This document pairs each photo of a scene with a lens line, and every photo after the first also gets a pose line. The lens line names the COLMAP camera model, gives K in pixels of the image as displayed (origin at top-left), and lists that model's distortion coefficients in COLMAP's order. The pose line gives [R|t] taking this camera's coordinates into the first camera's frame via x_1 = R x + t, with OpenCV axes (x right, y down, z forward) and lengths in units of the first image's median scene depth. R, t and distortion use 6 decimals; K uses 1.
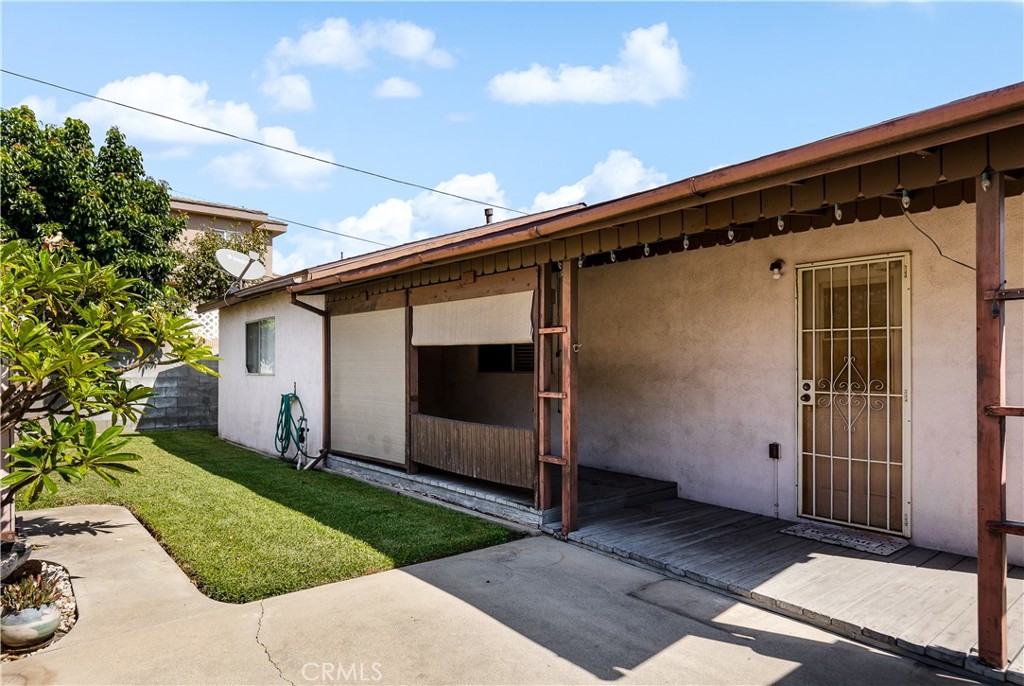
lens RADIAL K [[598.7, 0, 512.2], [0, 598.7, 365.4], [0, 0, 1]] dist [0.002103, -0.000387]
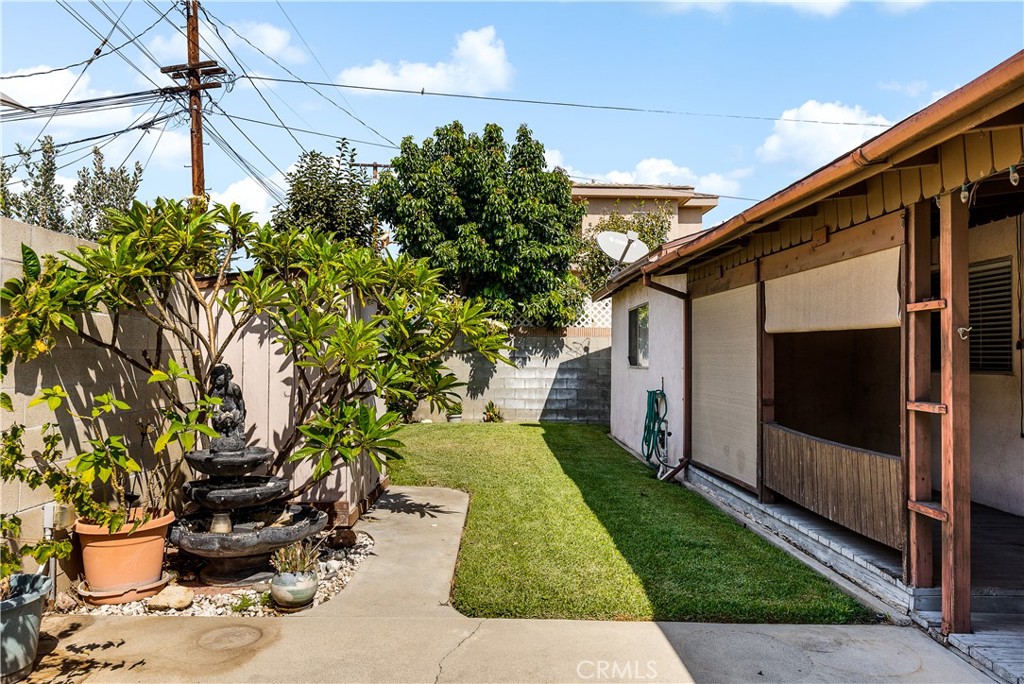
lens RADIAL K [[702.2, 0, 509.7], [0, 702.2, 336.8], [0, 0, 1]] dist [-0.005303, -0.002241]
pose [[0.779210, -0.005027, -0.626743, 0.164387], [-0.014945, 0.999534, -0.026598, 0.000488], [0.626585, 0.030092, 0.778772, 0.123659]]
